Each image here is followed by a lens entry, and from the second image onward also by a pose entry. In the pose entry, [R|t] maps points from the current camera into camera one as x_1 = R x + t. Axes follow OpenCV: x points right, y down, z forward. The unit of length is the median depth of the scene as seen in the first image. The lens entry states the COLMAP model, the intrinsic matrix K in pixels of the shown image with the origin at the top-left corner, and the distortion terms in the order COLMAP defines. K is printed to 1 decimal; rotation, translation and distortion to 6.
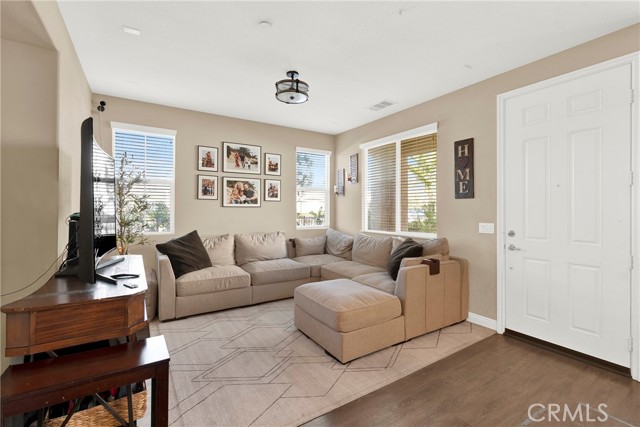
lens RADIAL K [[285.8, 0, 321.1], [0, 285.8, 212.1], [0, 0, 1]] dist [-0.000236, -0.000943]
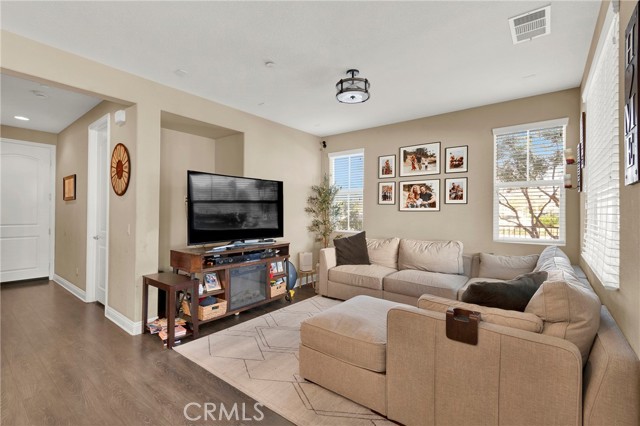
lens RADIAL K [[285.8, 0, 325.4], [0, 285.8, 213.2], [0, 0, 1]] dist [-0.000236, -0.000943]
pose [[0.343314, 0.000958, -0.939220, 0.534771], [-0.018953, 0.999803, -0.005908, 0.000434], [0.939029, 0.019829, 0.343265, 0.406453]]
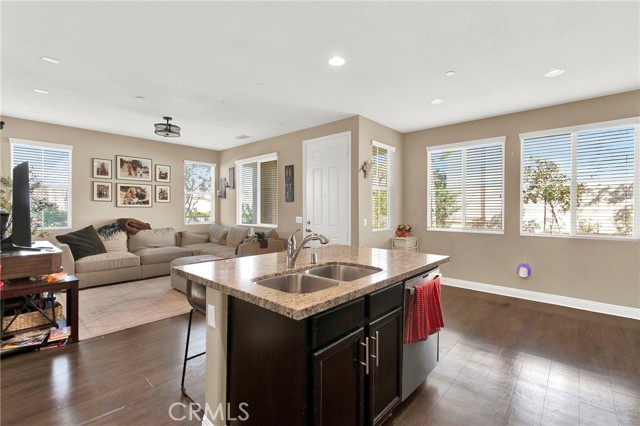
lens RADIAL K [[285.8, 0, 326.2], [0, 285.8, 213.1], [0, 0, 1]] dist [-0.000236, -0.000943]
pose [[0.961004, -0.005459, 0.276482, 0.197729], [0.004356, 0.999980, 0.004603, 0.007131], [-0.276501, -0.003219, 0.961008, -0.471751]]
